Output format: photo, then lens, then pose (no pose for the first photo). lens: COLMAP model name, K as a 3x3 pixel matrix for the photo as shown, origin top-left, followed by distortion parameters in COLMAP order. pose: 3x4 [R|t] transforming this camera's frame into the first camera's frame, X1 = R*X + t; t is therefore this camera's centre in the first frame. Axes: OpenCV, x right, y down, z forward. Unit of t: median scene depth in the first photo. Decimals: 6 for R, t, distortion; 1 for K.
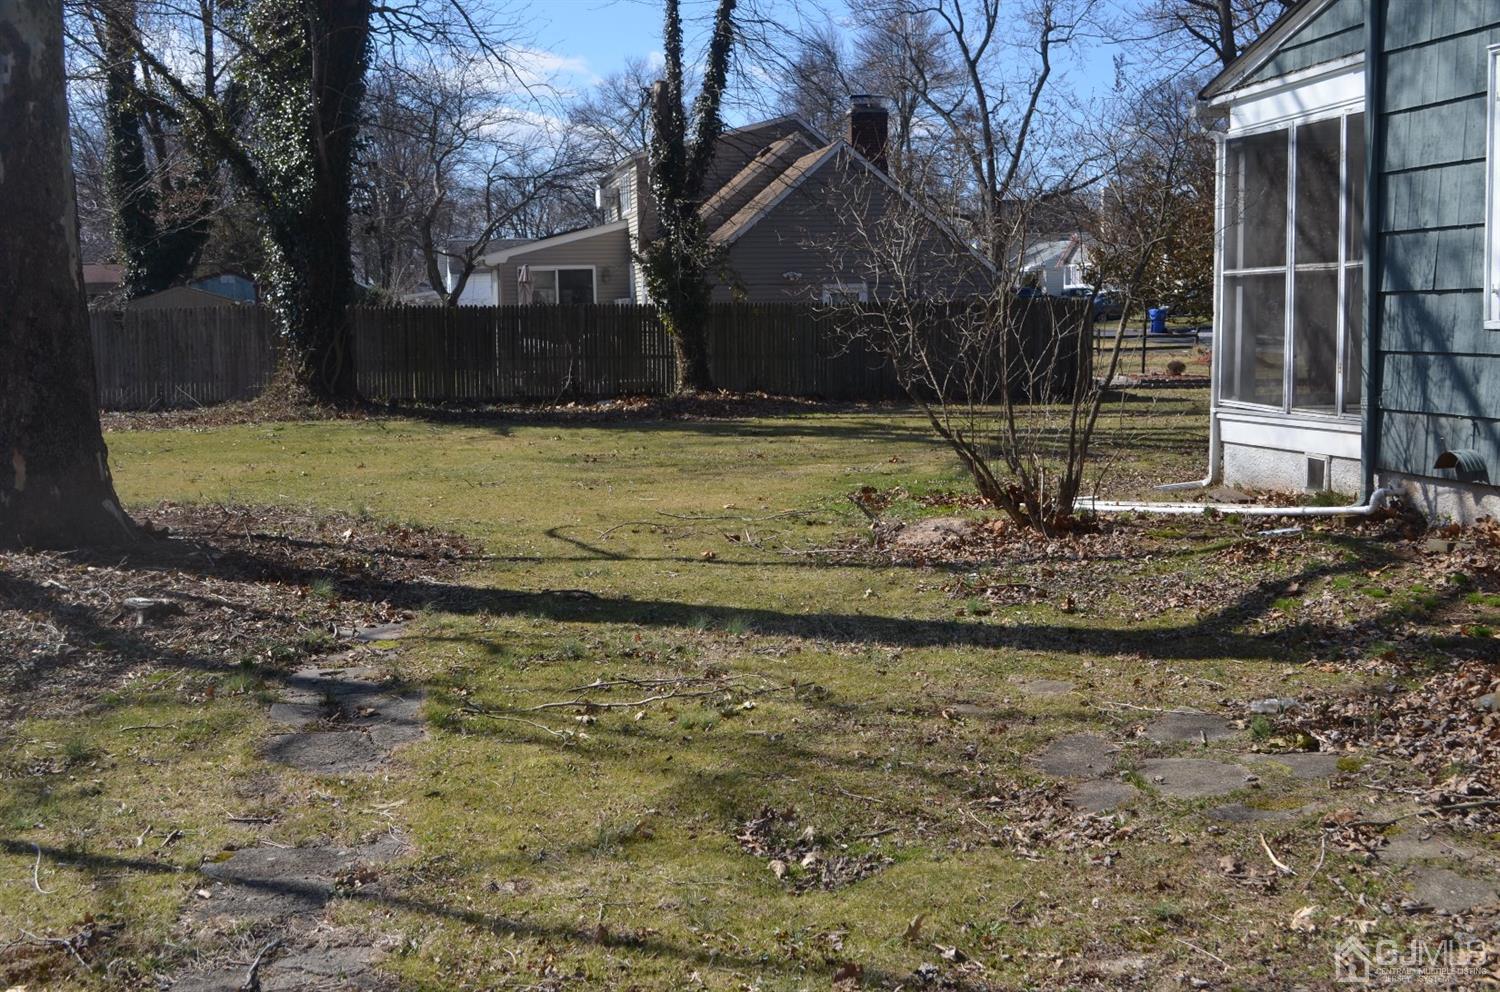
lens RADIAL K [[1756.0, 0, 746.5], [0, 1756.0, 493.6], [0, 0, 1]] dist [-0.055137, 0.000000]
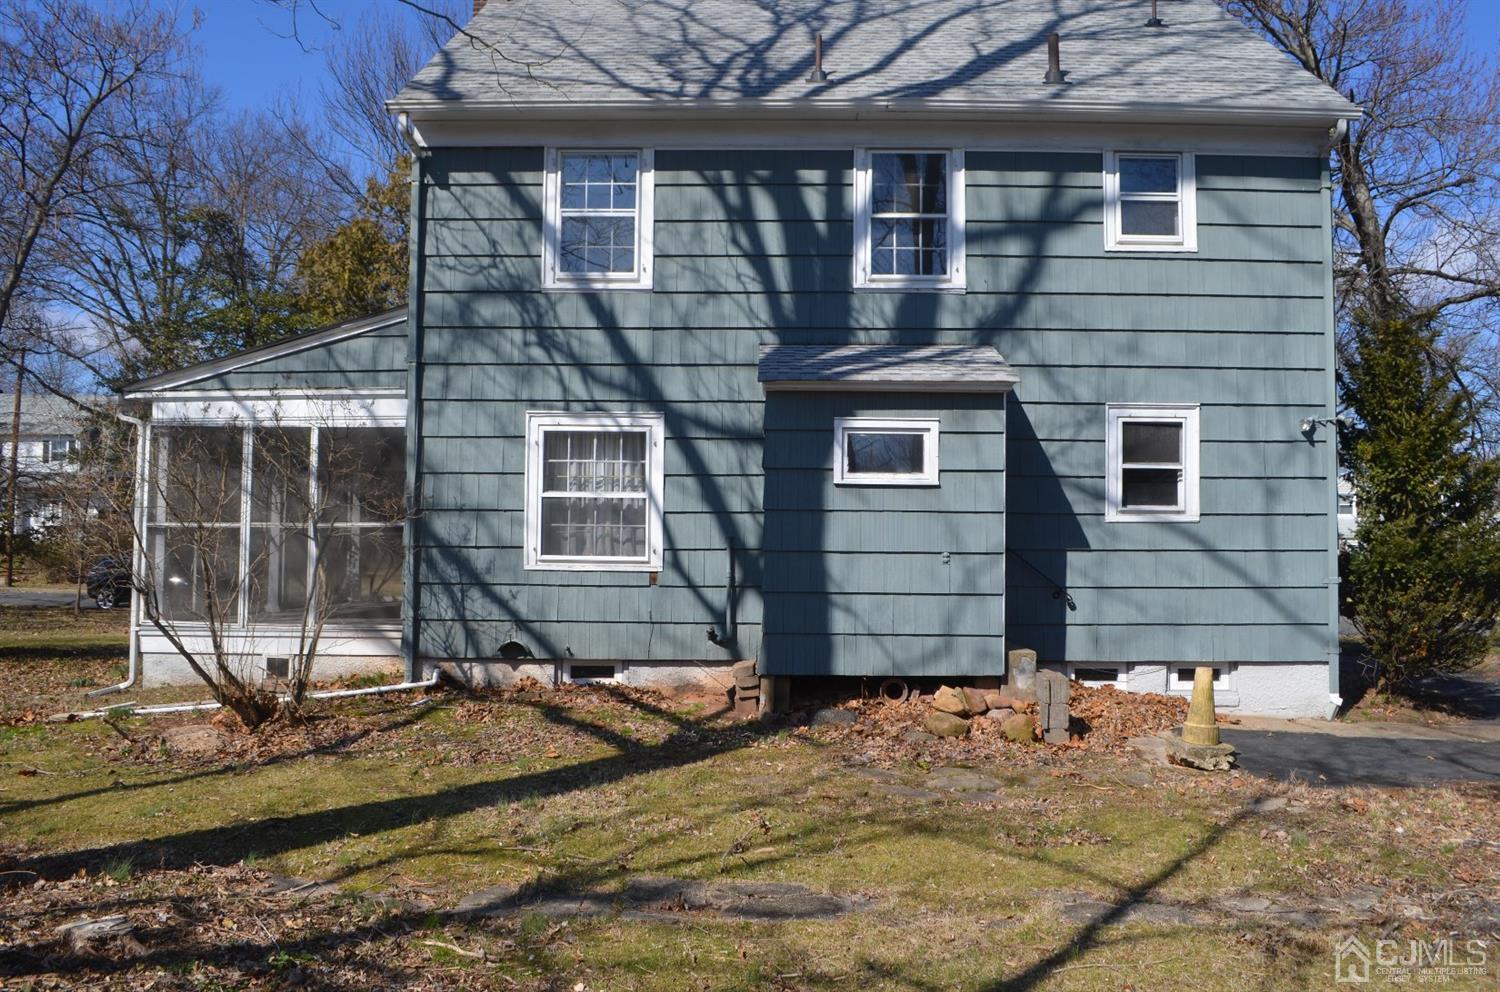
lens RADIAL K [[1185.9, 0, 756.6], [0, 1185.9, 498.8], [0, 0, 1]] dist [-0.086465, 0.014052]
pose [[0.182859, 0.068934, 0.980719, -0.539377], [0.085723, 0.992622, -0.085754, -0.032907], [-0.979395, 0.099751, 0.175600, 0.422793]]
